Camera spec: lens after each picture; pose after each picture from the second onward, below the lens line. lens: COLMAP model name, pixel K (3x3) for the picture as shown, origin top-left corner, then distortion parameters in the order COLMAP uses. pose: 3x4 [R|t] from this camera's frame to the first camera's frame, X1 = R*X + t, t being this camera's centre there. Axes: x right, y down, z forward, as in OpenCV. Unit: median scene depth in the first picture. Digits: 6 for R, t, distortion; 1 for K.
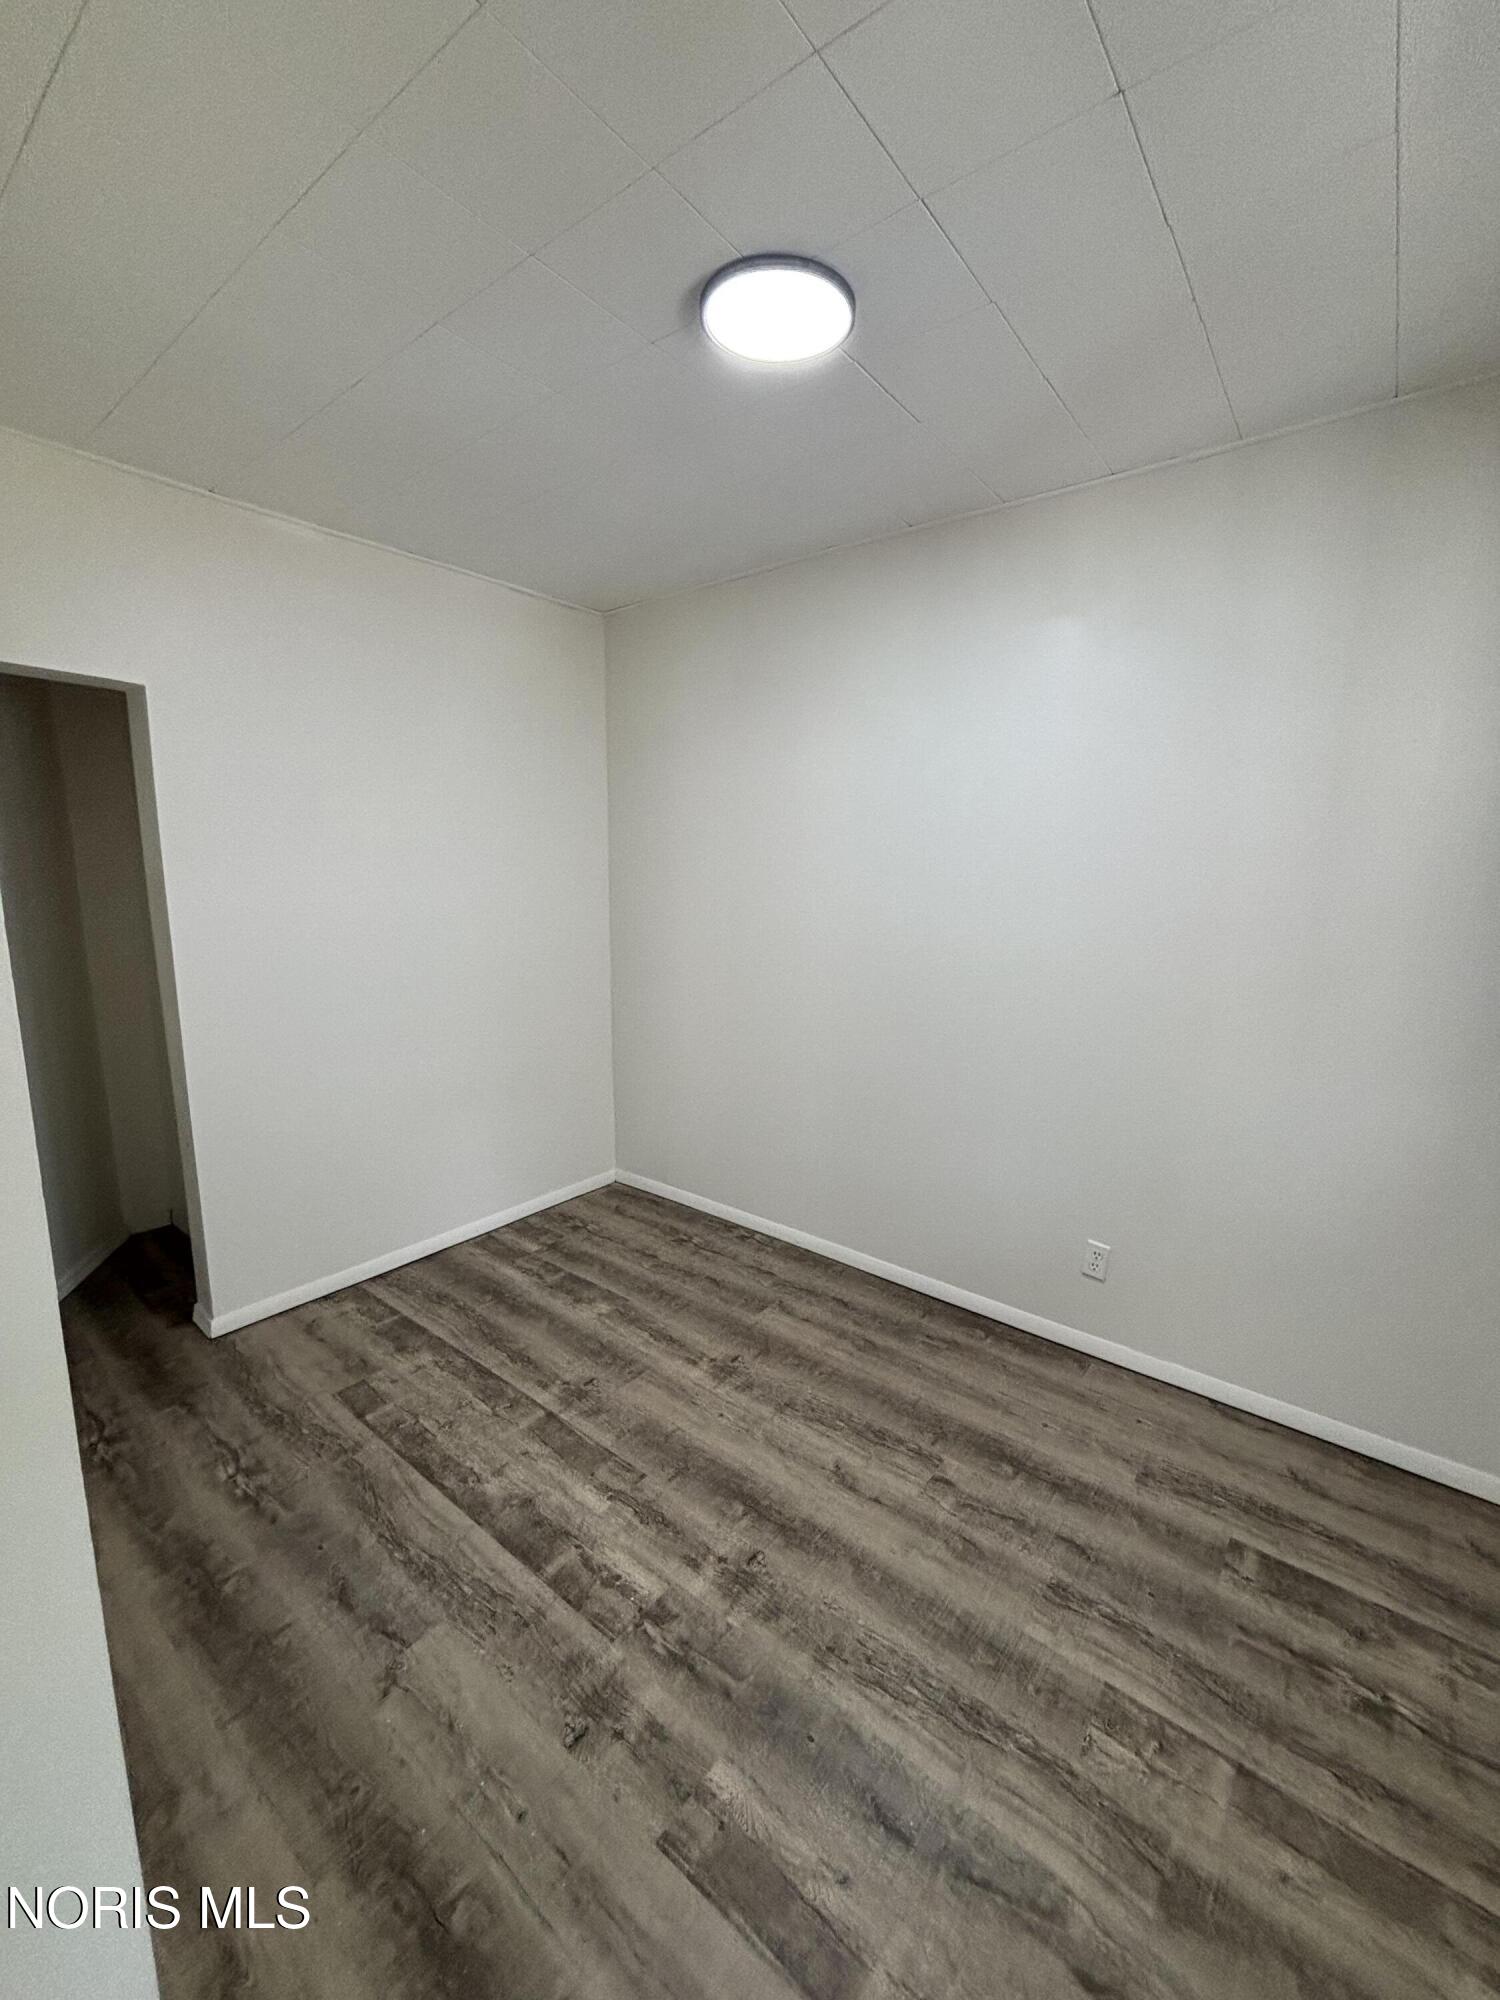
lens RADIAL K [[801.1, 0, 752.1], [0, 801.1, 997.6], [0, 0, 1]] dist [0.011750, 0.000716]
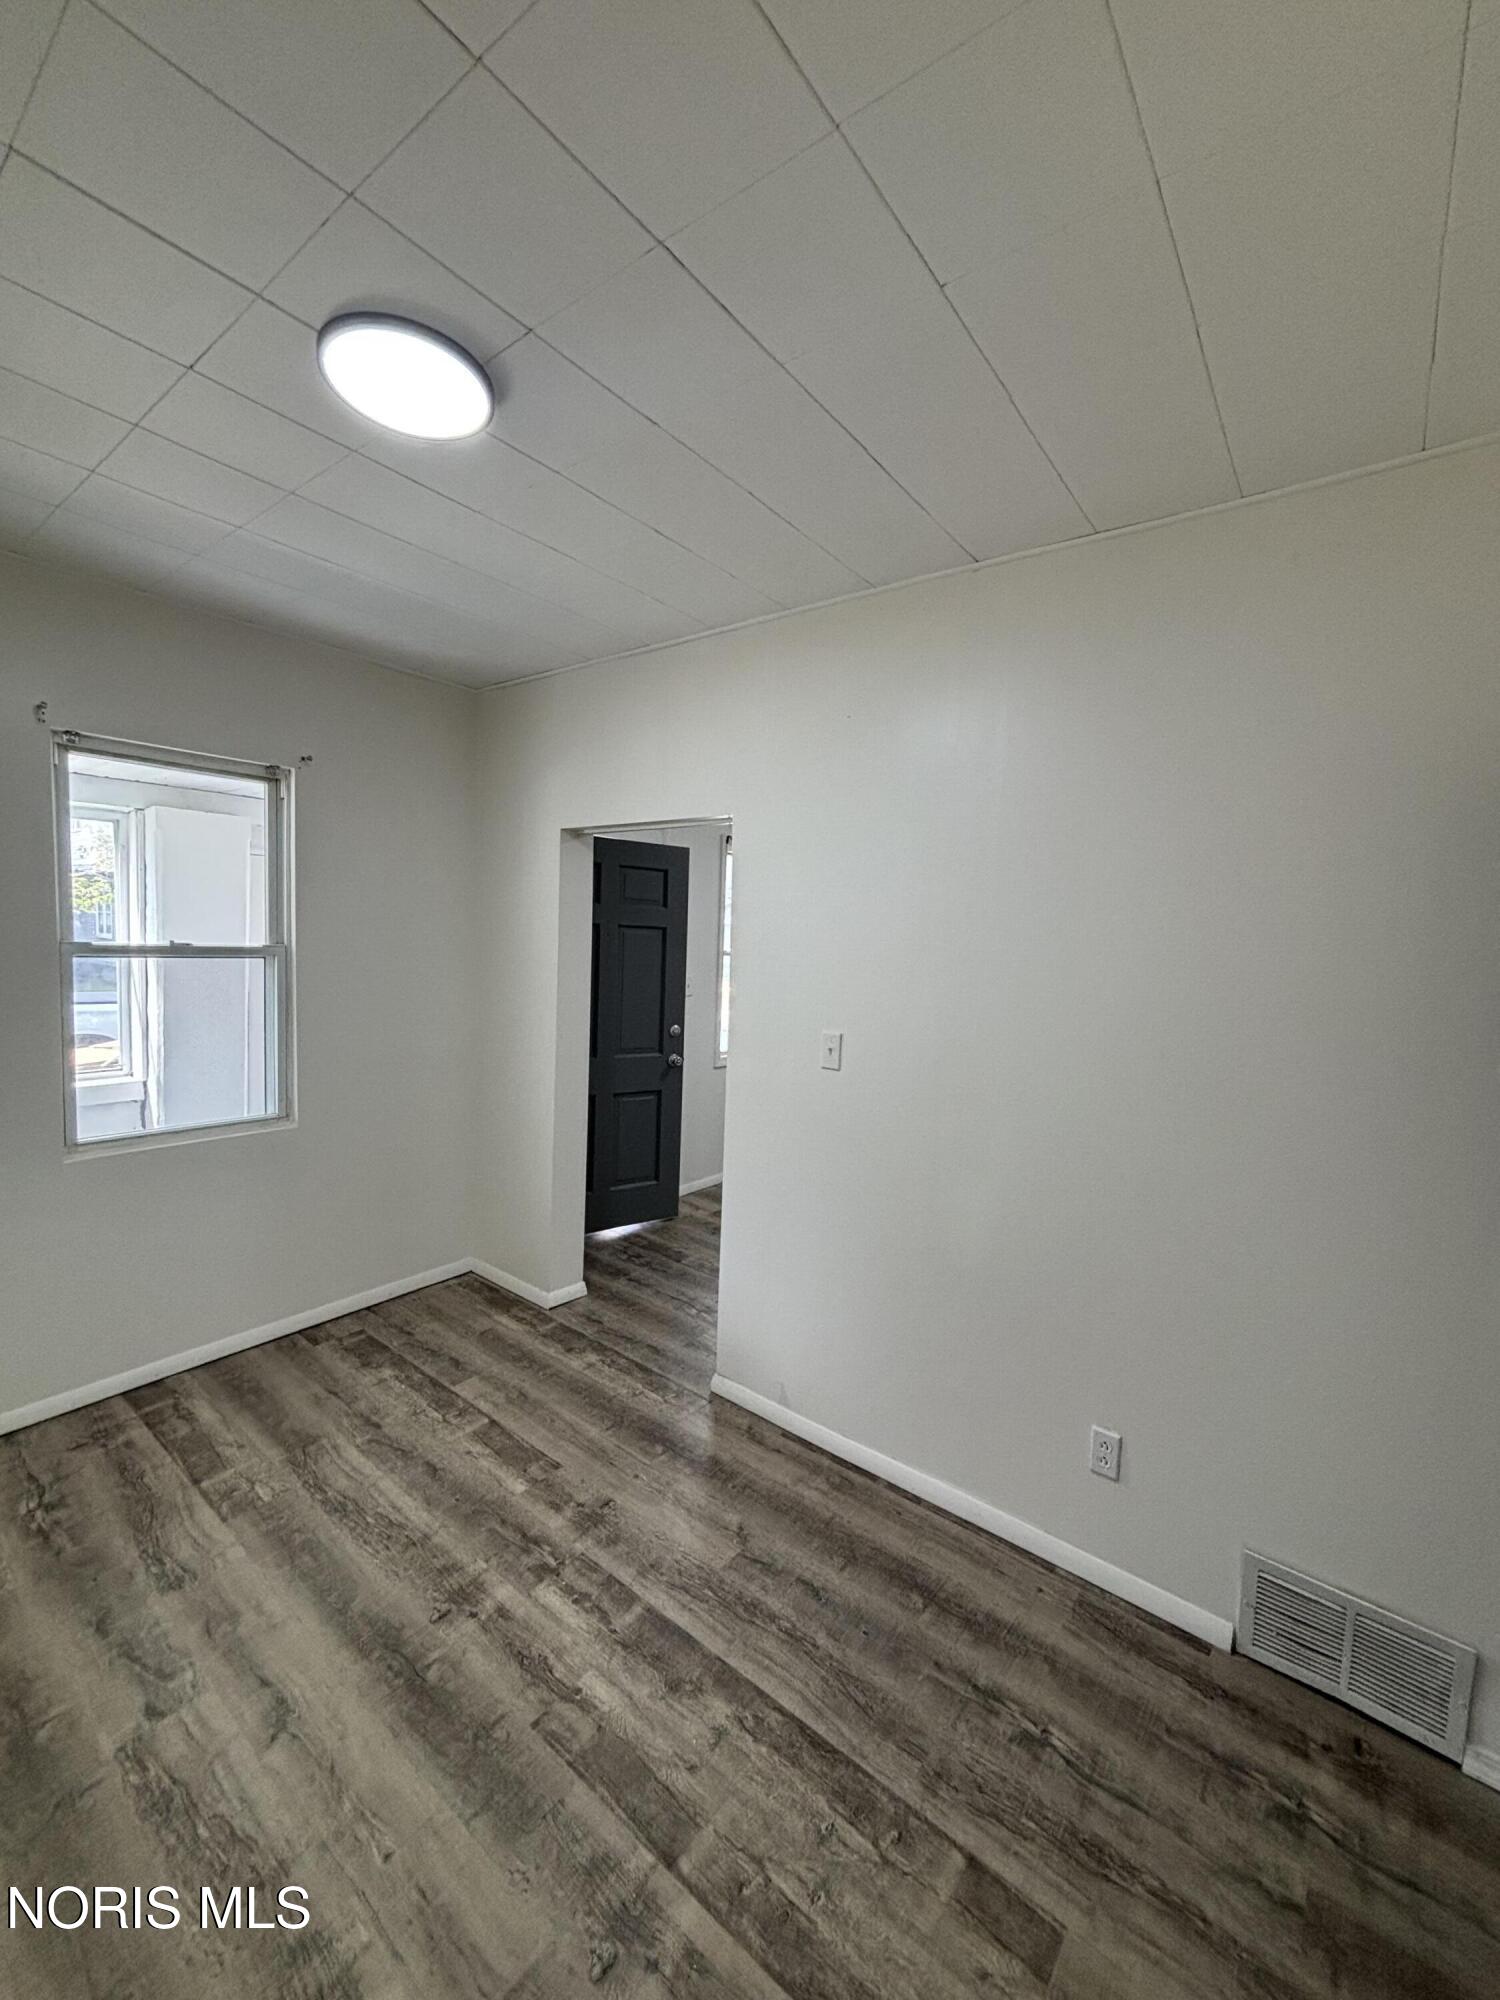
lens RADIAL K [[801.1, 0, 750.5], [0, 801.1, 1000.8], [0, 0, 1]] dist [0.011750, 0.000716]
pose [[-0.998845, -0.047744, -0.005358, -0.350722], [-0.047574, 0.967378, 0.248831, -0.340068], [-0.006697, 0.248798, -0.968532, 1.810649]]
